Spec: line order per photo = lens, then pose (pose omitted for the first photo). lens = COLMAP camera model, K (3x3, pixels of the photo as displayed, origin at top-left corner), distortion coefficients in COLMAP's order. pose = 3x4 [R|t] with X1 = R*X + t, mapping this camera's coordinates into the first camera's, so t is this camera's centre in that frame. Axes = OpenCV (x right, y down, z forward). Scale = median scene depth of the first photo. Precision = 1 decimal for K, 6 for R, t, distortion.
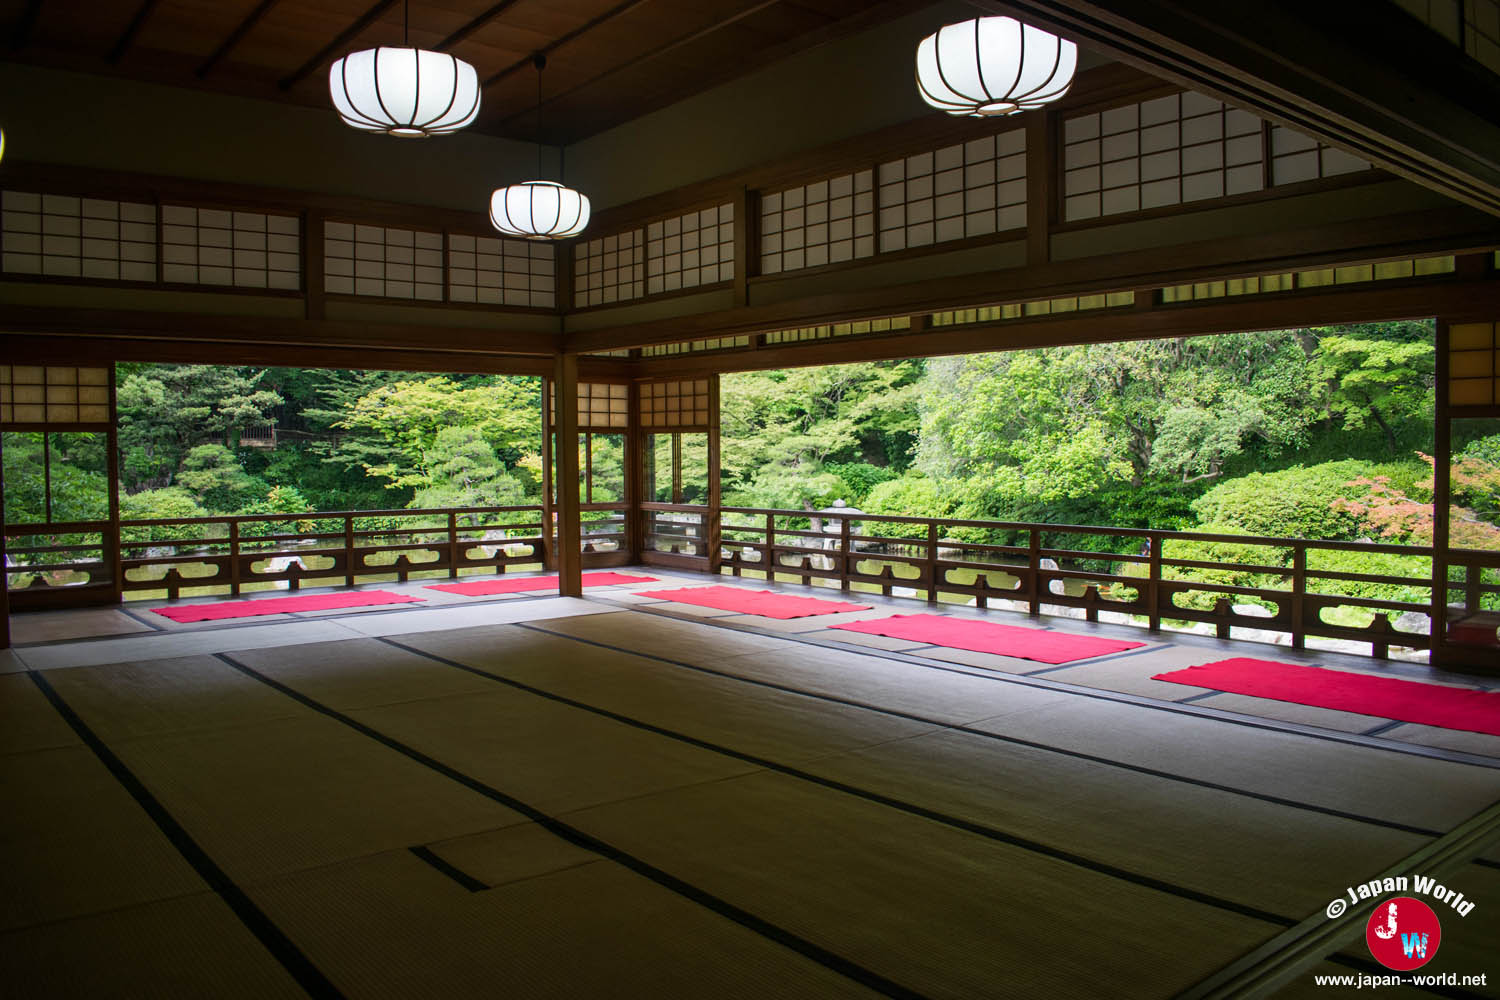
lens RADIAL K [[1140.3, 0, 749.3], [0, 1140.3, 494.6], [0, 0, 1]] dist [-0.095760, 0.008842]
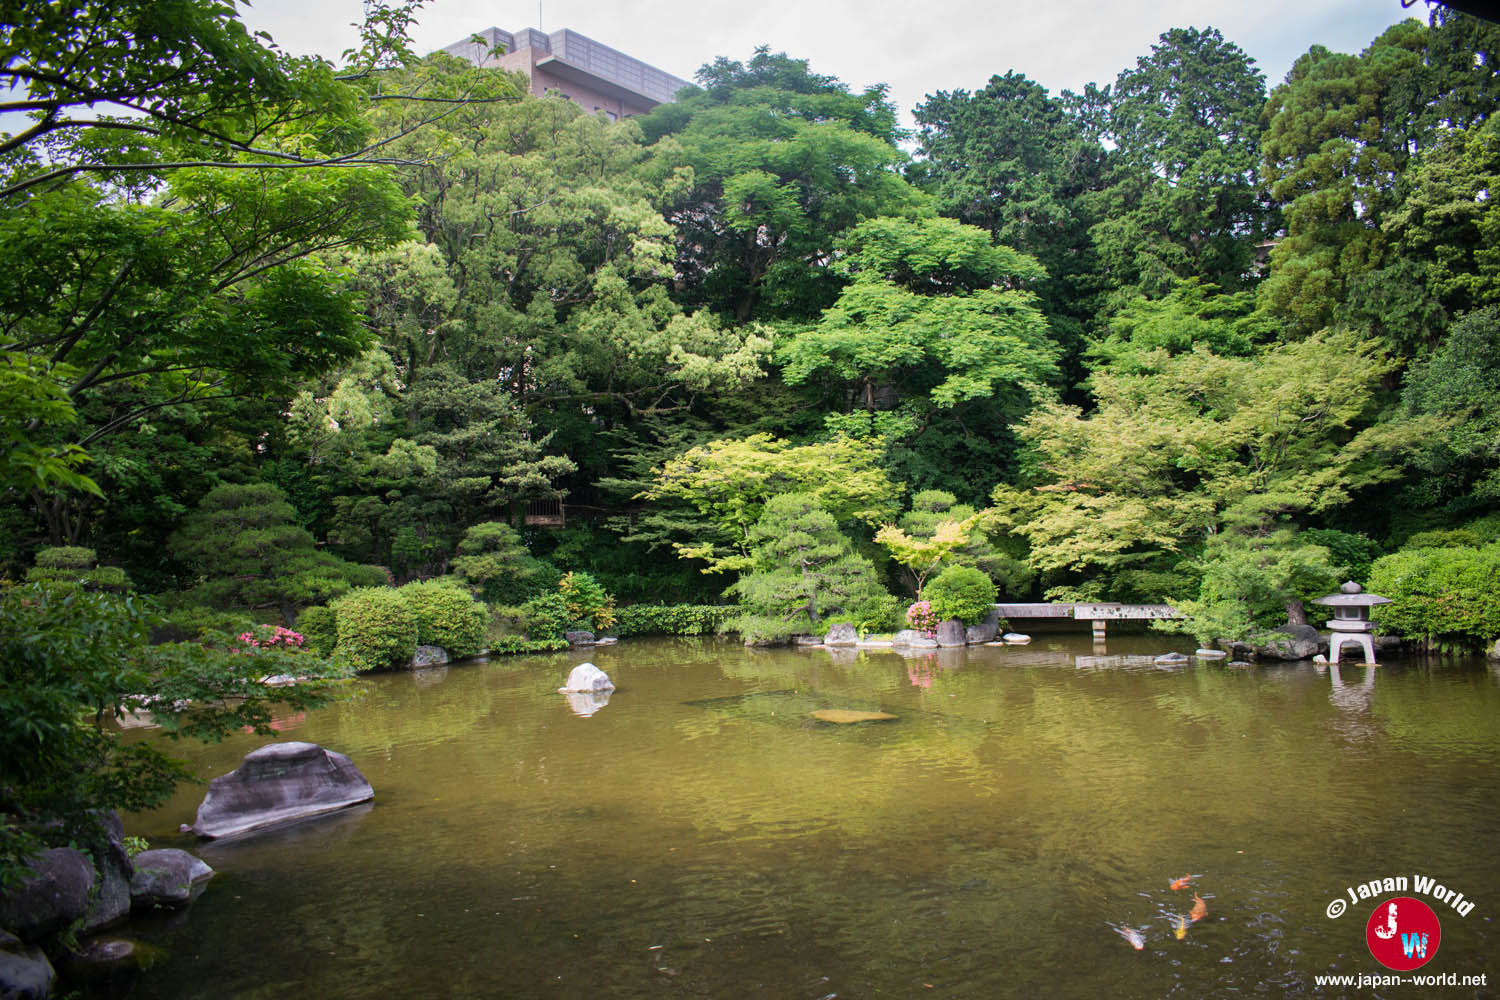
lens RADIAL K [[1140.3, 0, 750.0], [0, 1140.3, 493.6], [0, 0, 1]] dist [-0.095760, 0.008842]
pose [[0.973291, -0.028374, -0.227815, -0.104920], [0.013743, 0.997754, -0.065555, -0.008571], [0.229164, 0.060673, 0.971495, 0.226512]]
